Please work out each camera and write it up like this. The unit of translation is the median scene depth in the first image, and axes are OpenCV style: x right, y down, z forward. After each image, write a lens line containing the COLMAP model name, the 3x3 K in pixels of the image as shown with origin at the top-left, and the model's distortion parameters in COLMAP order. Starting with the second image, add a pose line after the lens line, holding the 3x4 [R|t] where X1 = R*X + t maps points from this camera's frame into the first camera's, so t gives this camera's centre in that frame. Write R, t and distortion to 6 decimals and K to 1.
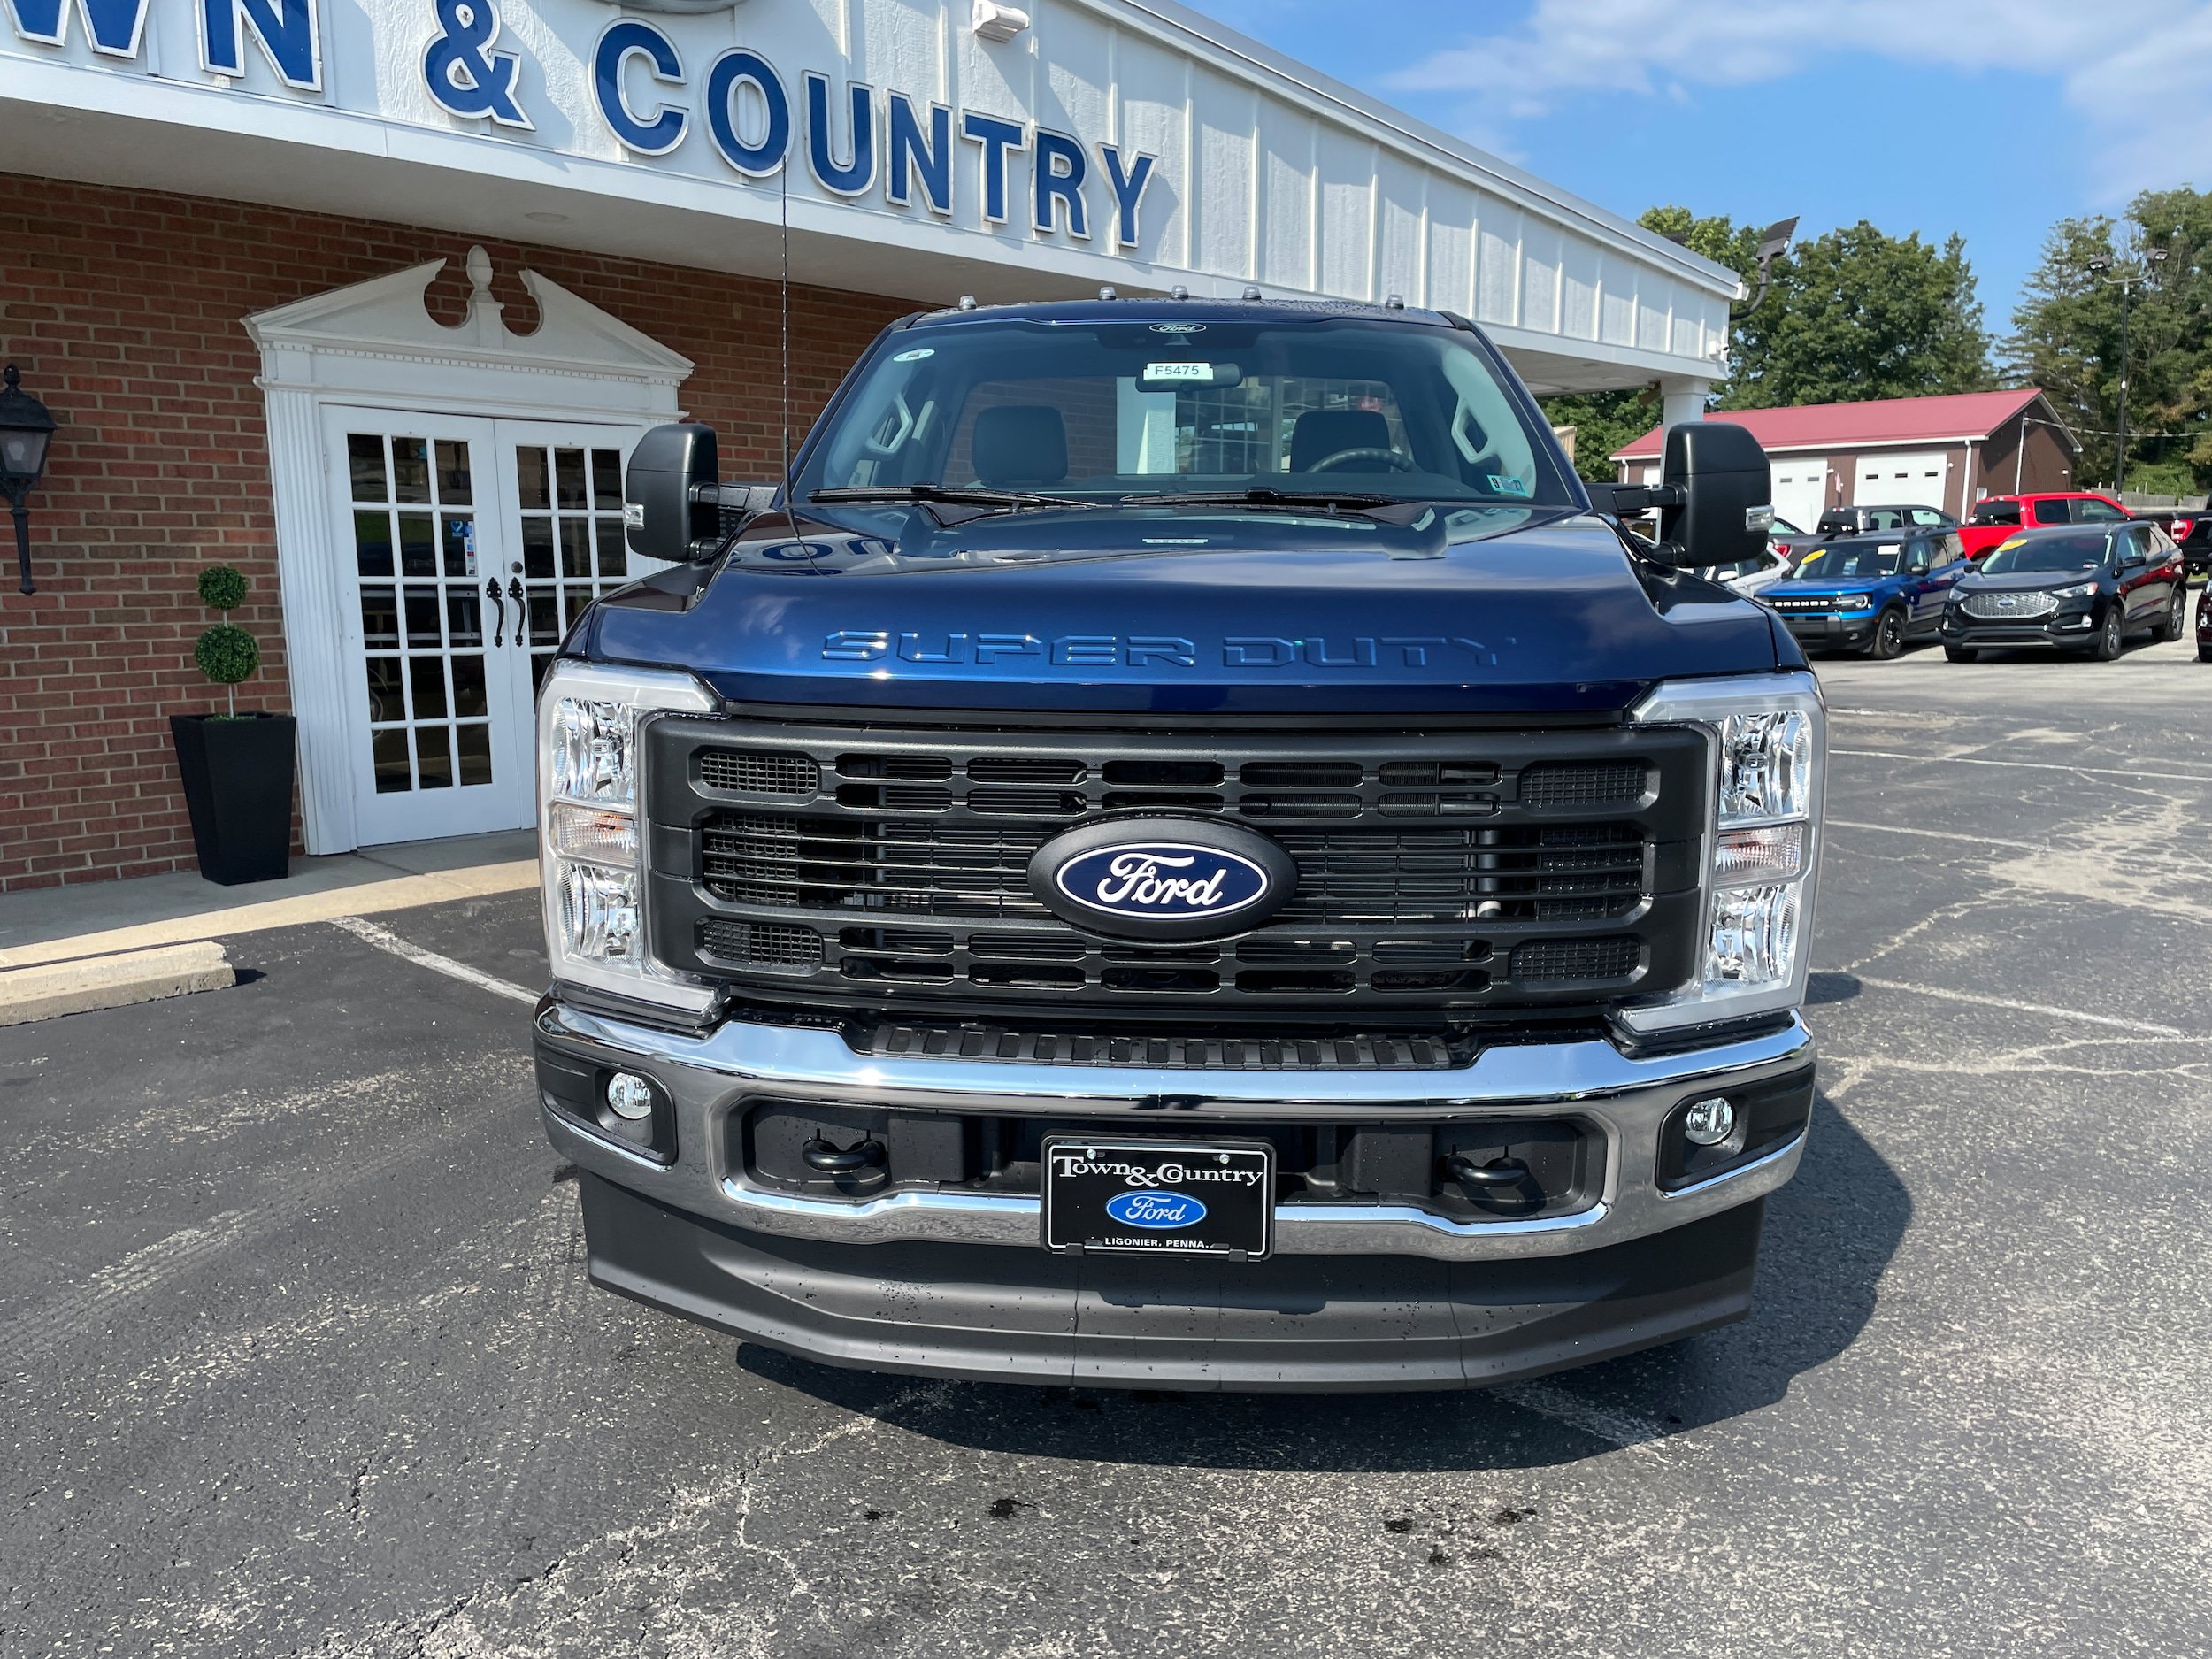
lens RADIAL K [[1665.3, 0, 1087.4], [0, 1665.3, 850.9], [0, 0, 1]] dist [0.097892, -0.124080]
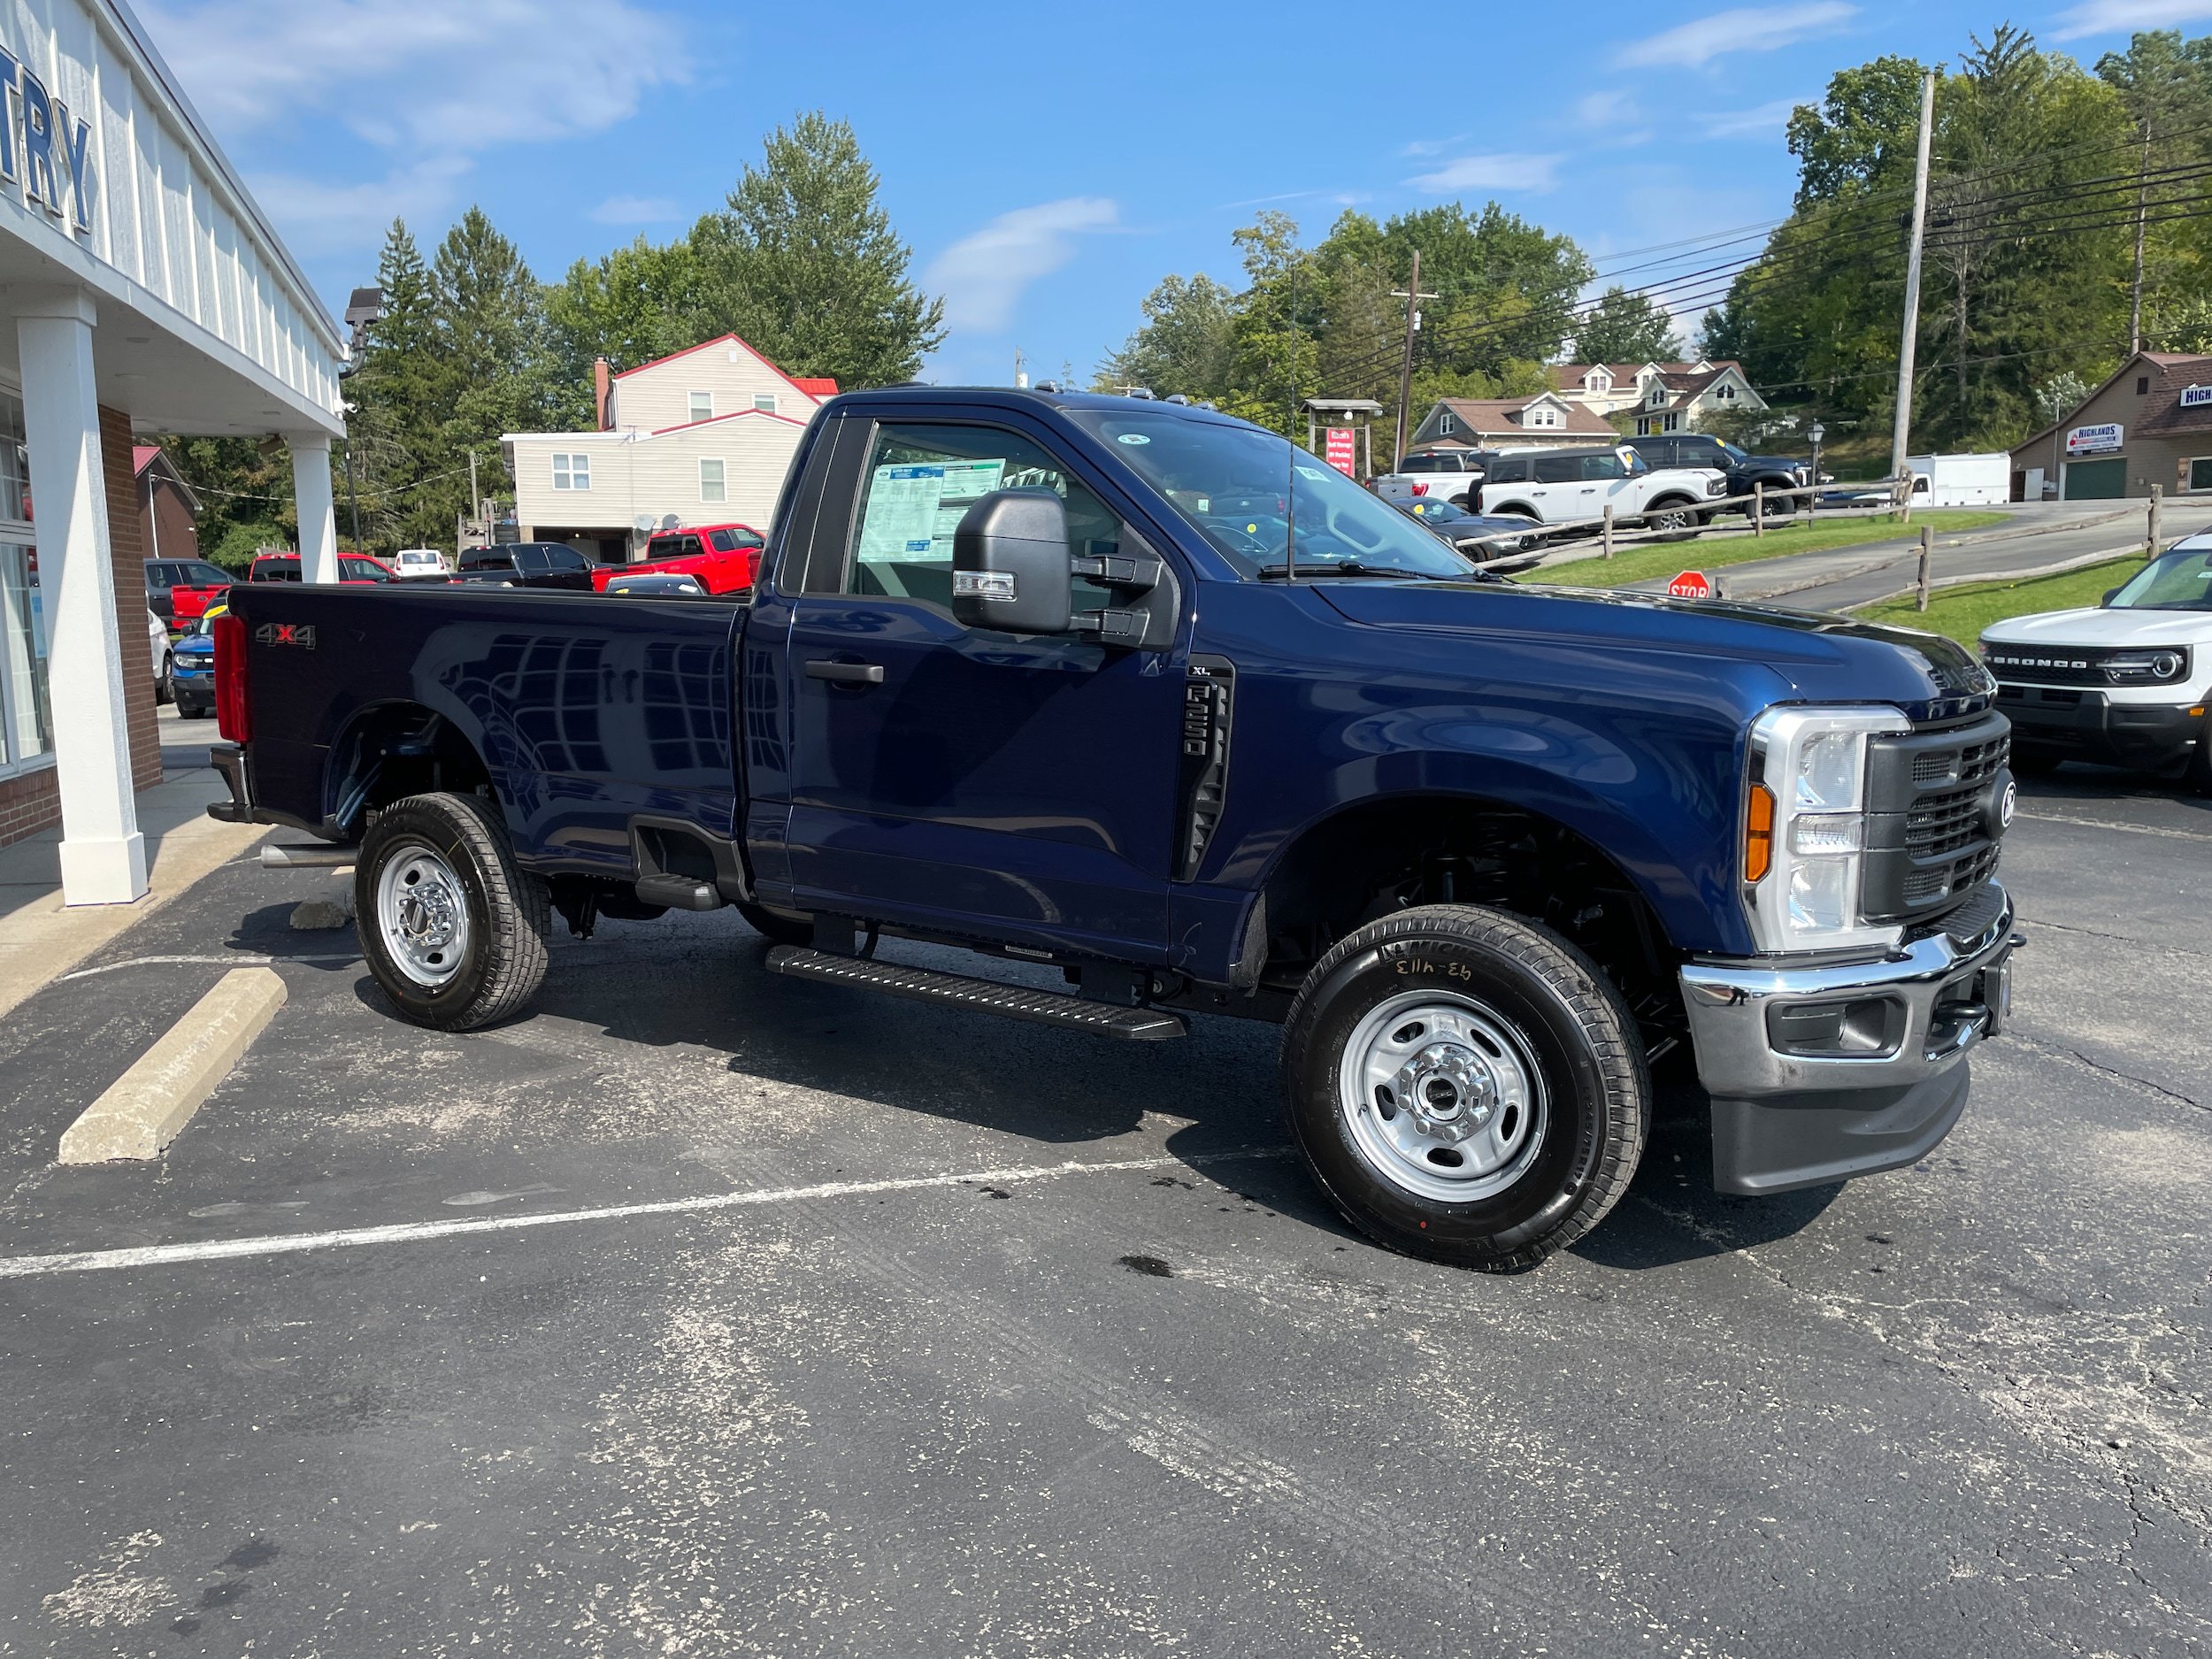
lens RADIAL K [[1665.3, 0, 1085.5], [0, 1665.3, 848.9], [0, 0, 1]] dist [0.097892, -0.124080]
pose [[0.502912, -0.125602, 0.855163, -0.567539], [0.152670, 0.986738, 0.055143, -0.052548], [-0.850747, 0.102826, 0.515418, 0.263671]]
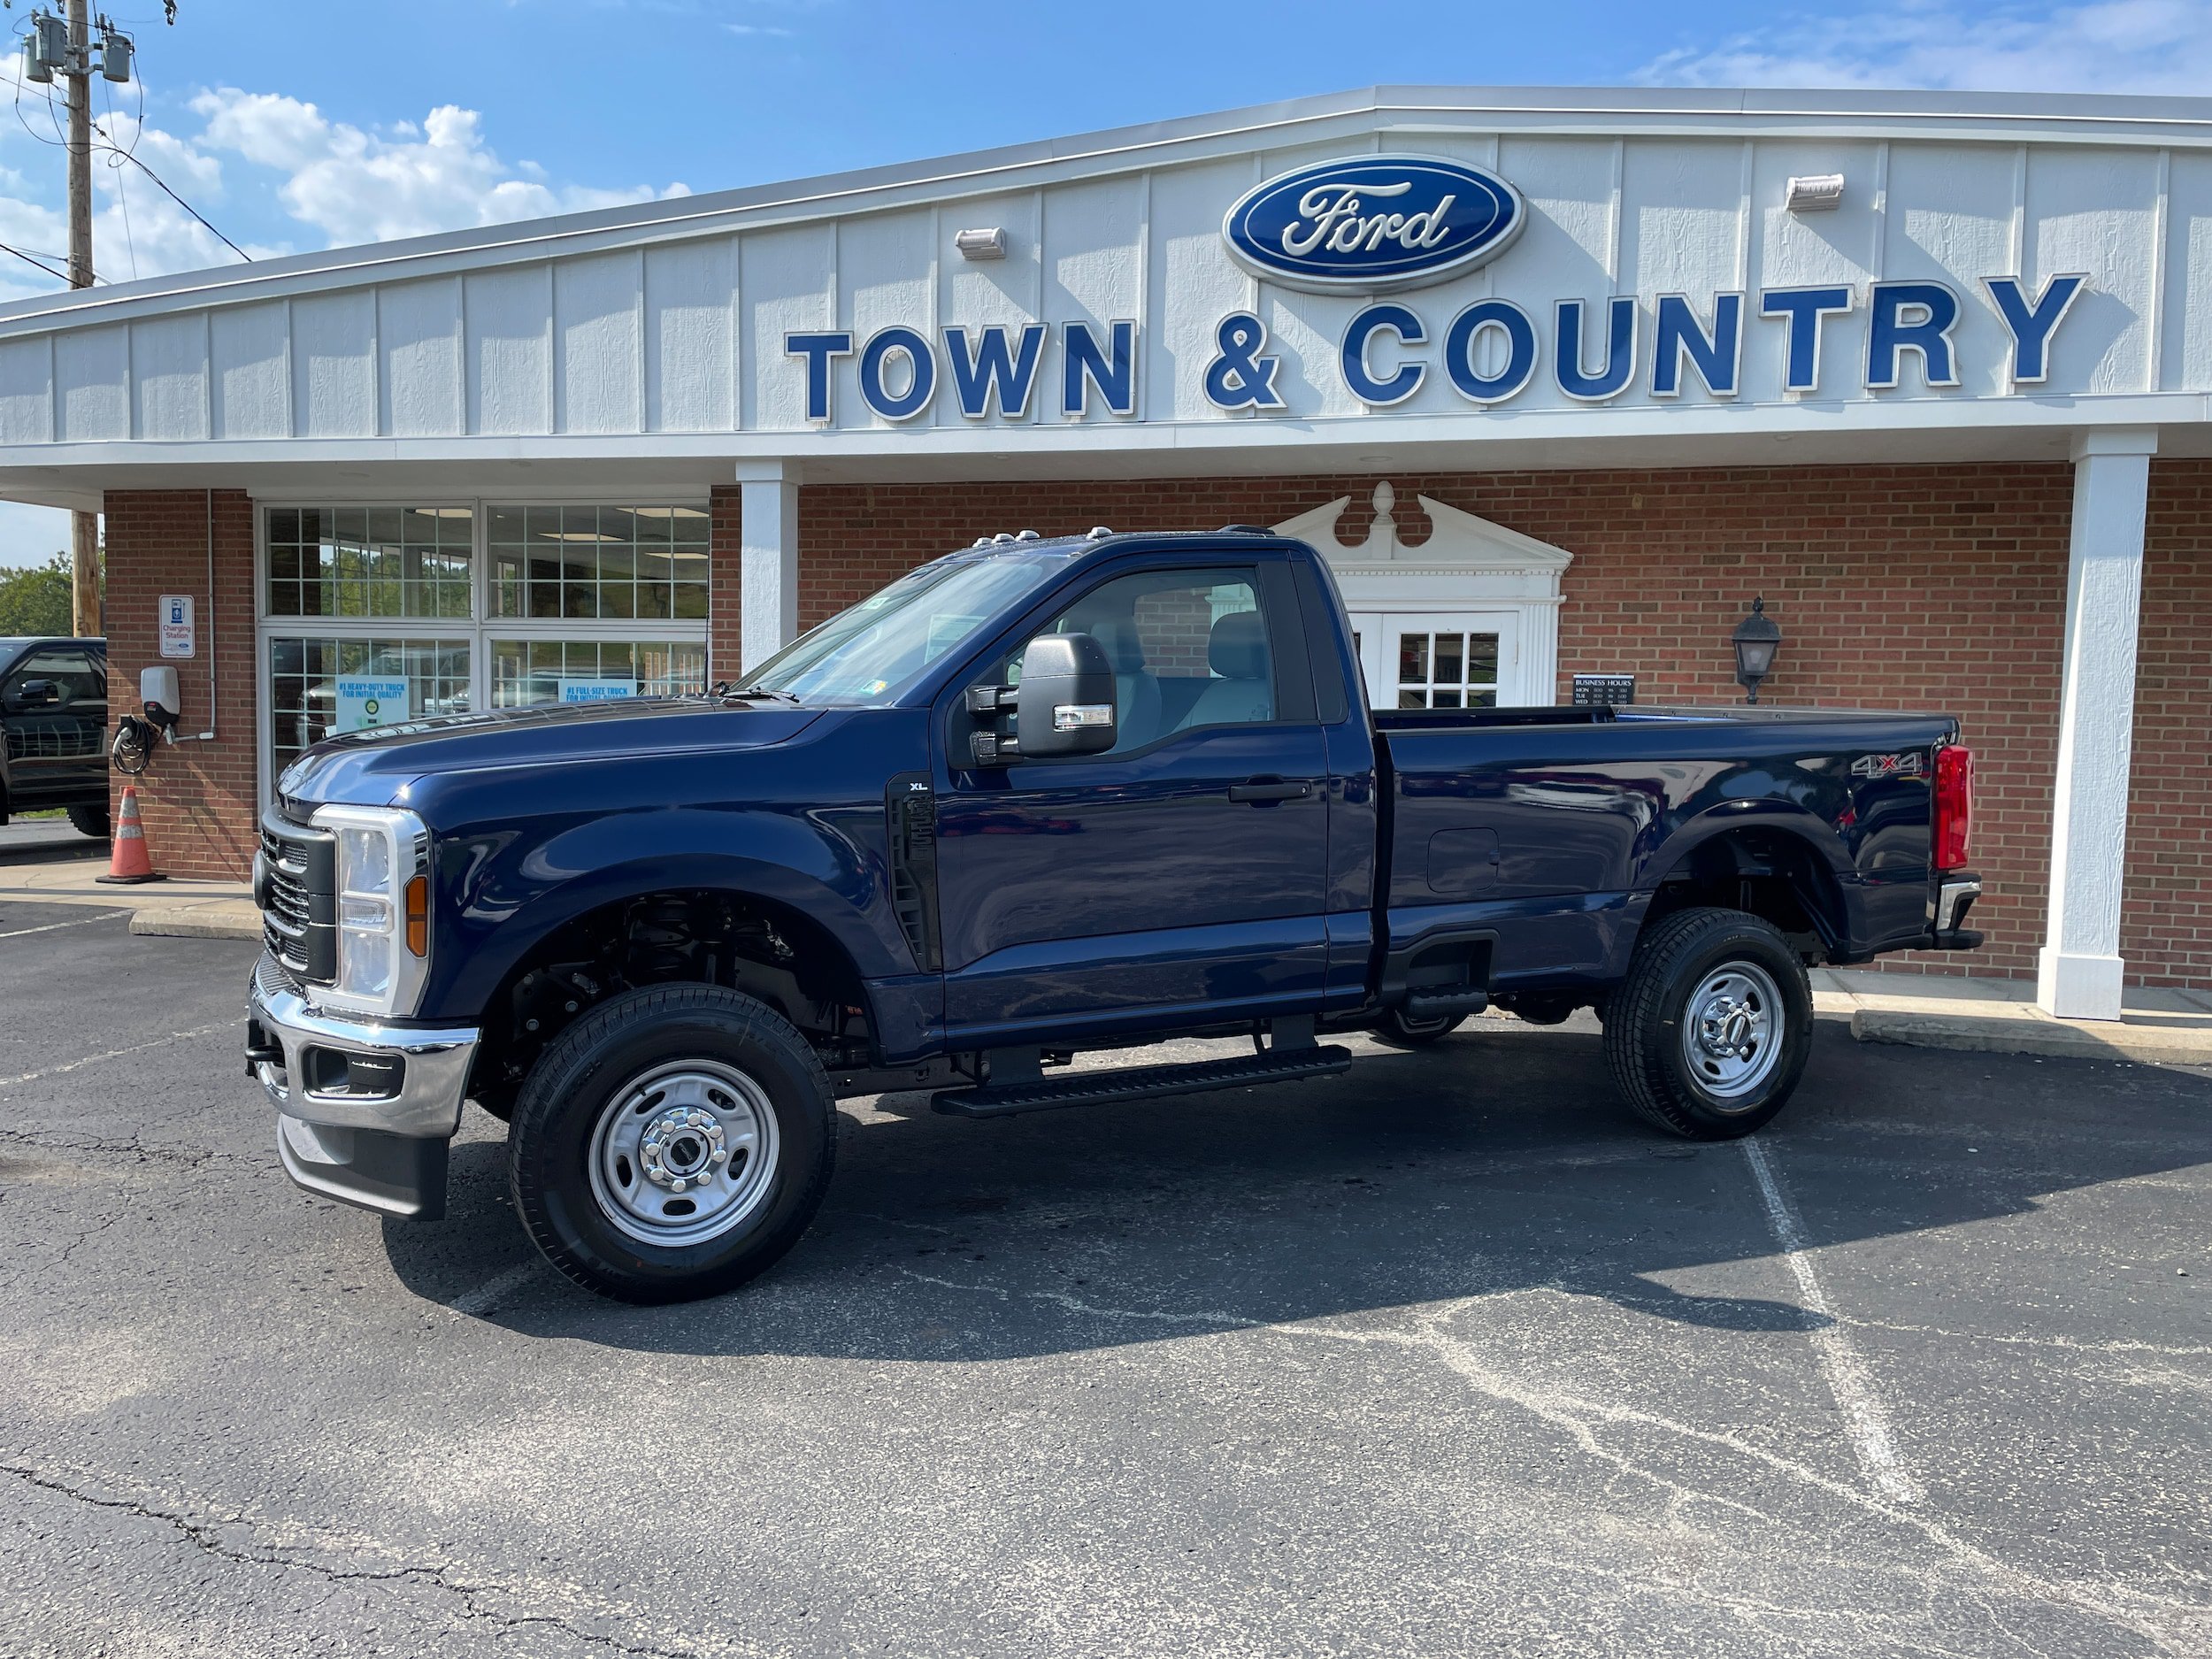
lens RADIAL K [[1665.3, 0, 1086.6], [0, 1665.3, 808.9], [0, 0, 1]] dist [0.097892, -0.124080]
pose [[0.487689, 0.070459, -0.870169, 0.690555], [-0.169355, 0.985439, -0.015123, -0.061795], [0.856433, 0.154743, 0.492520, 0.241447]]
